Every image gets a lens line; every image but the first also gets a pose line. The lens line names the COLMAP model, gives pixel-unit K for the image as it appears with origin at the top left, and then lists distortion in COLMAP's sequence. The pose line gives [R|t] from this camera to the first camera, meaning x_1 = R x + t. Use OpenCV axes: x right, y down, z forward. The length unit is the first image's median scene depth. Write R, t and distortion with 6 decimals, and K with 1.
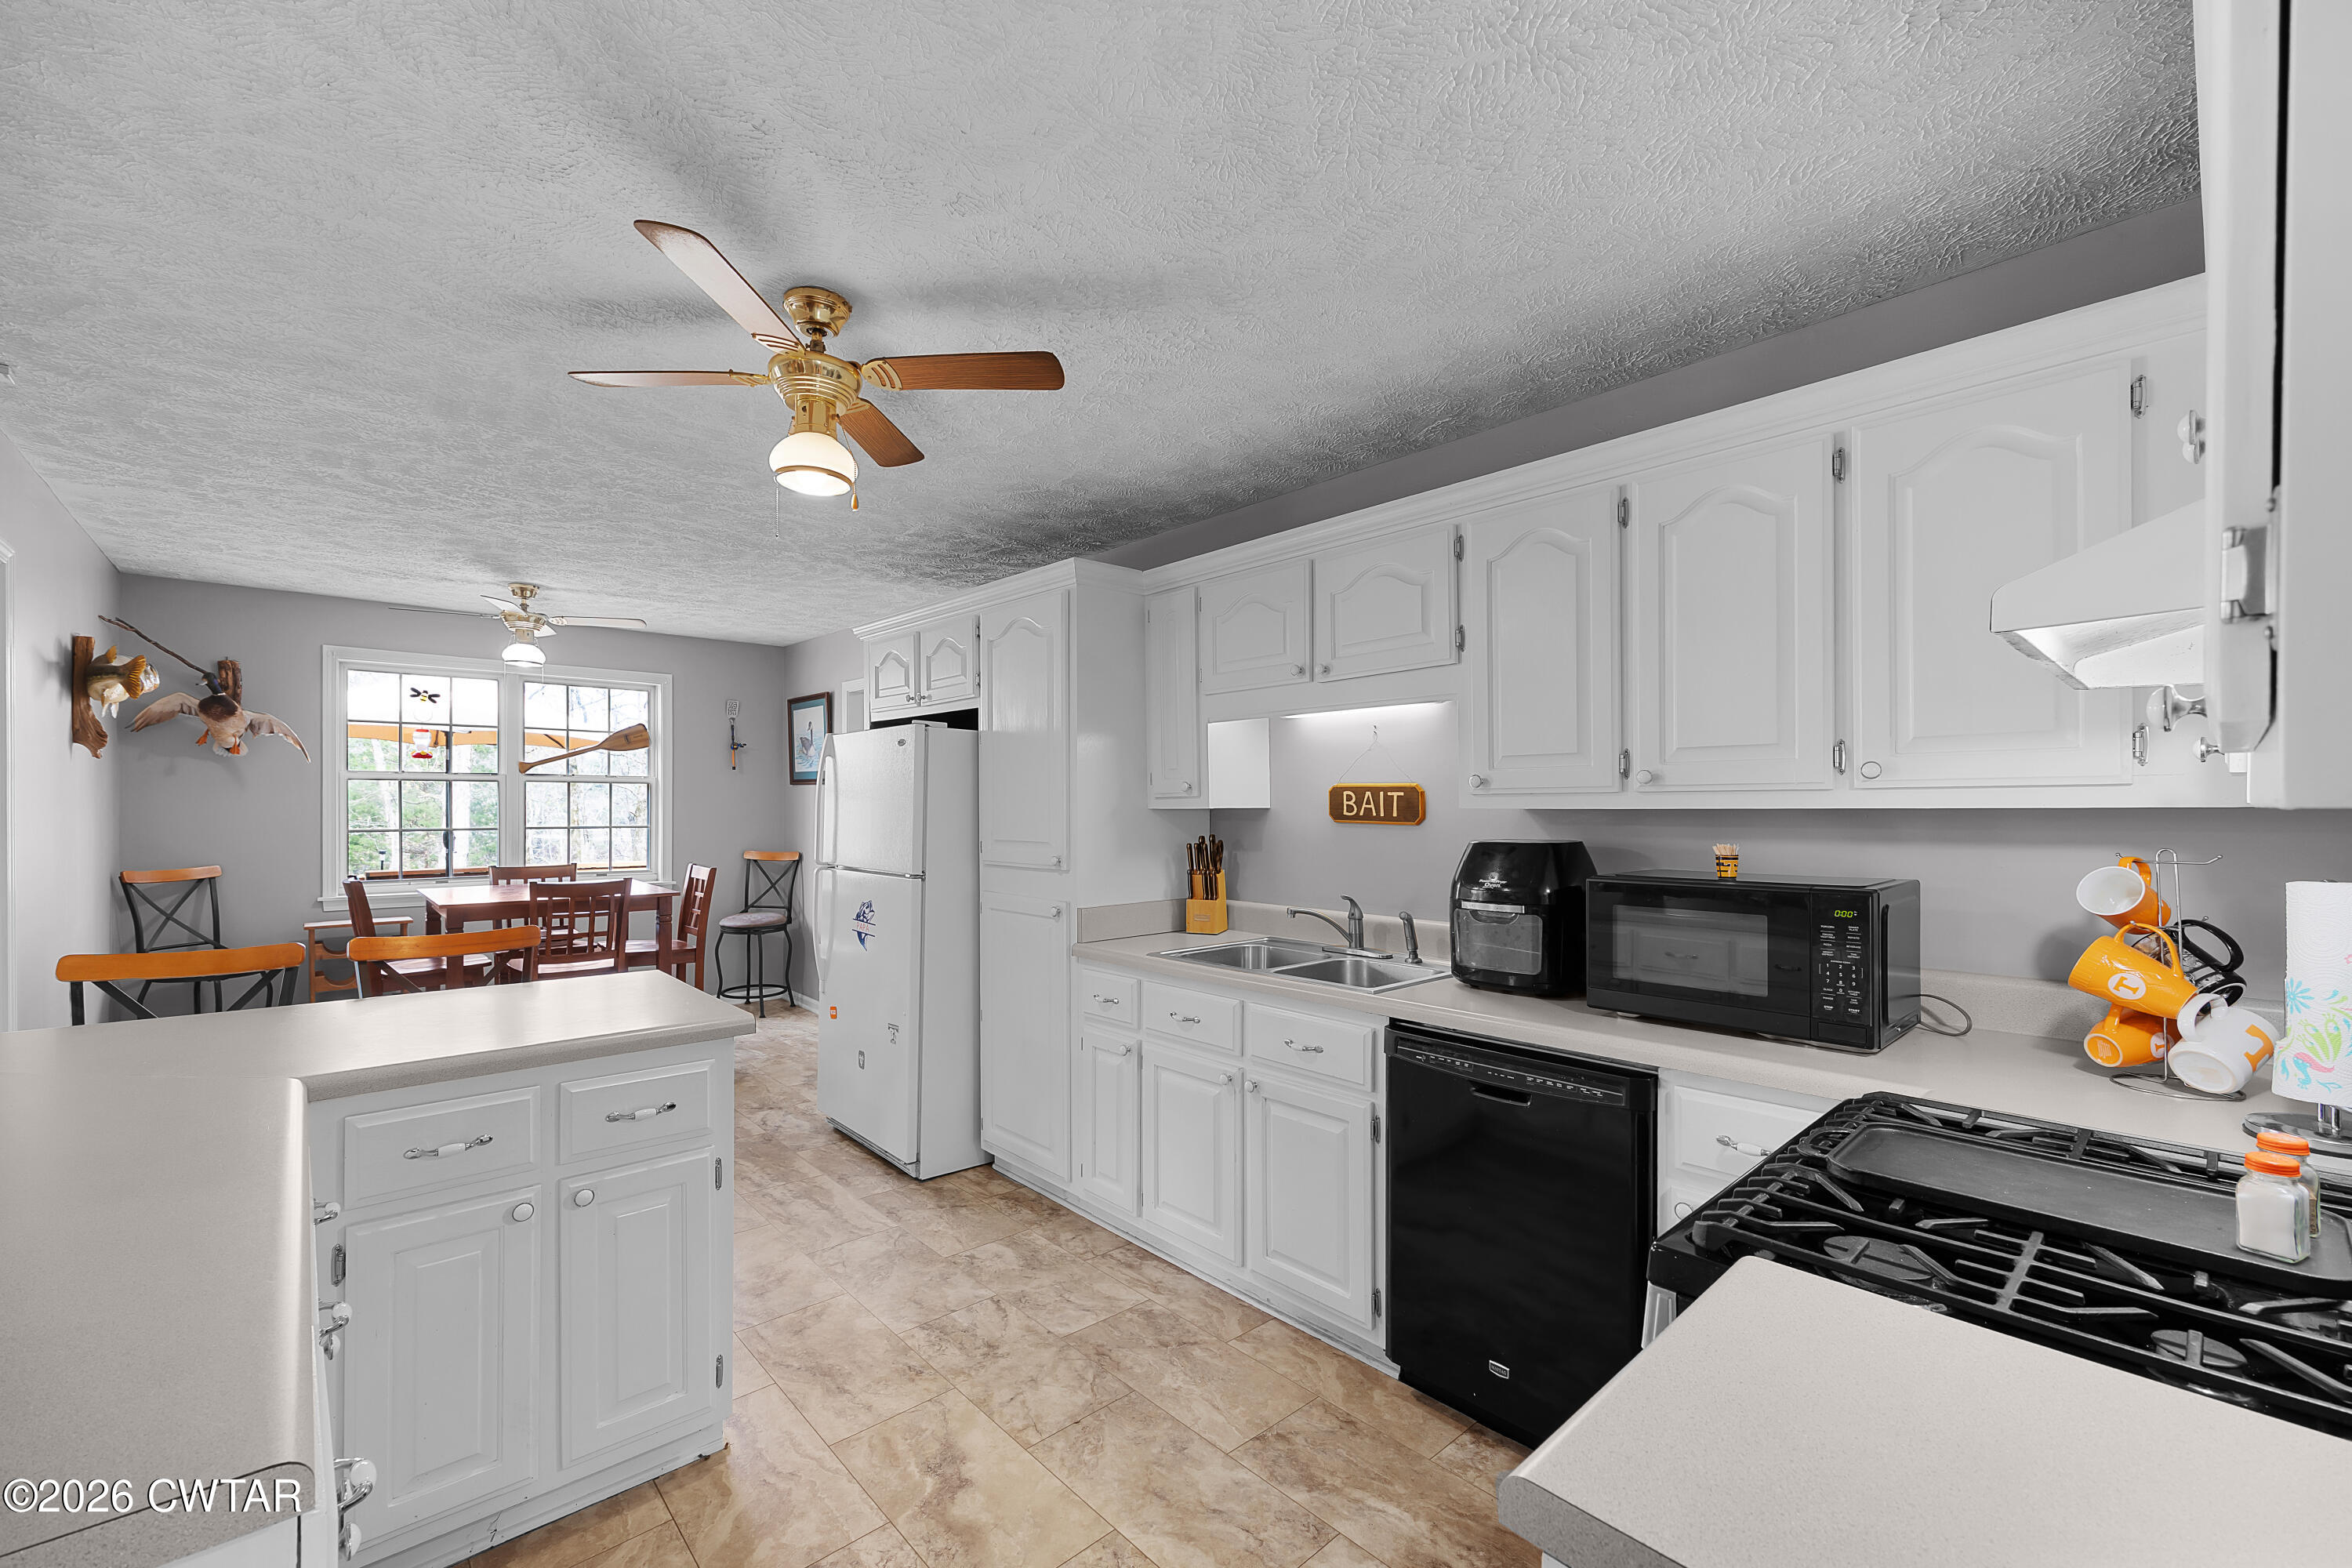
lens RADIAL K [[952.0, 0, 1173.9], [0, 952.0, 807.6], [0, 0, 1]] dist [-0.002436, 0.001075]
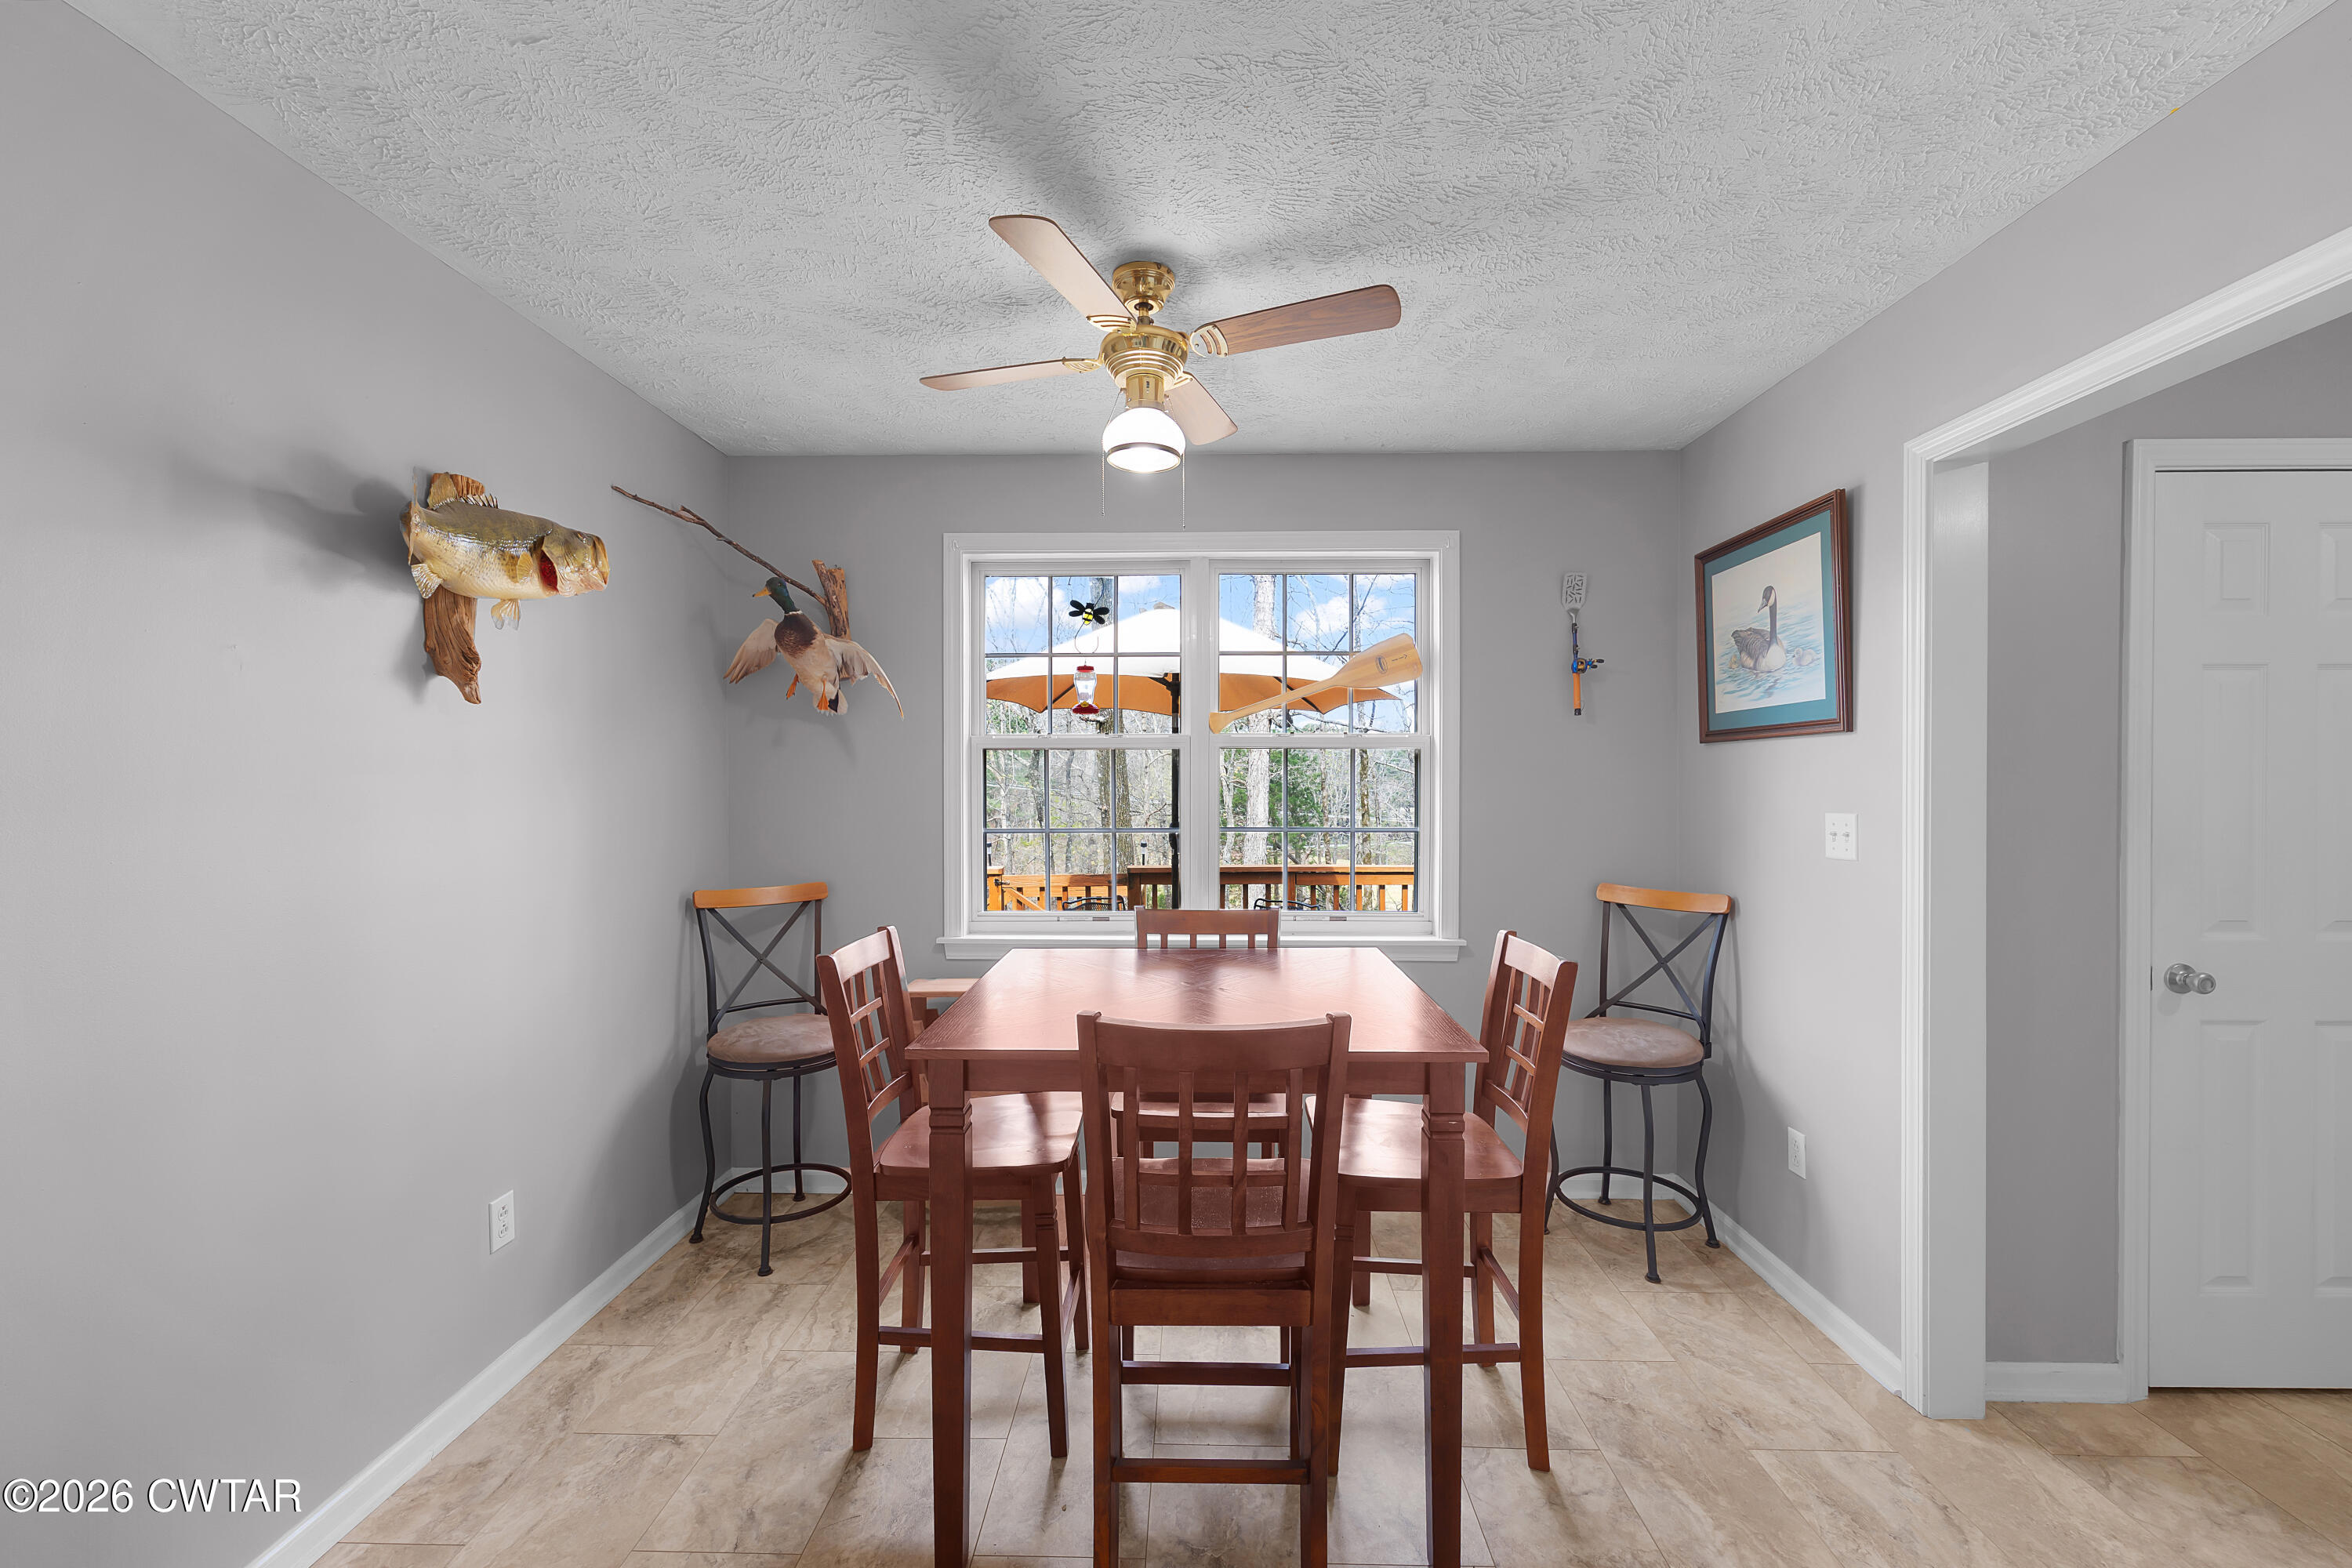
lens RADIAL K [[952.0, 0, 1174.5], [0, 952.0, 797.1], [0, 0, 1]] dist [-0.002436, 0.001075]
pose [[0.720237, 0.002479, -0.693723, -0.288913], [0.000472, 0.999992, 0.004064, -0.000545], [0.693728, -0.003255, 0.720230, 0.537416]]
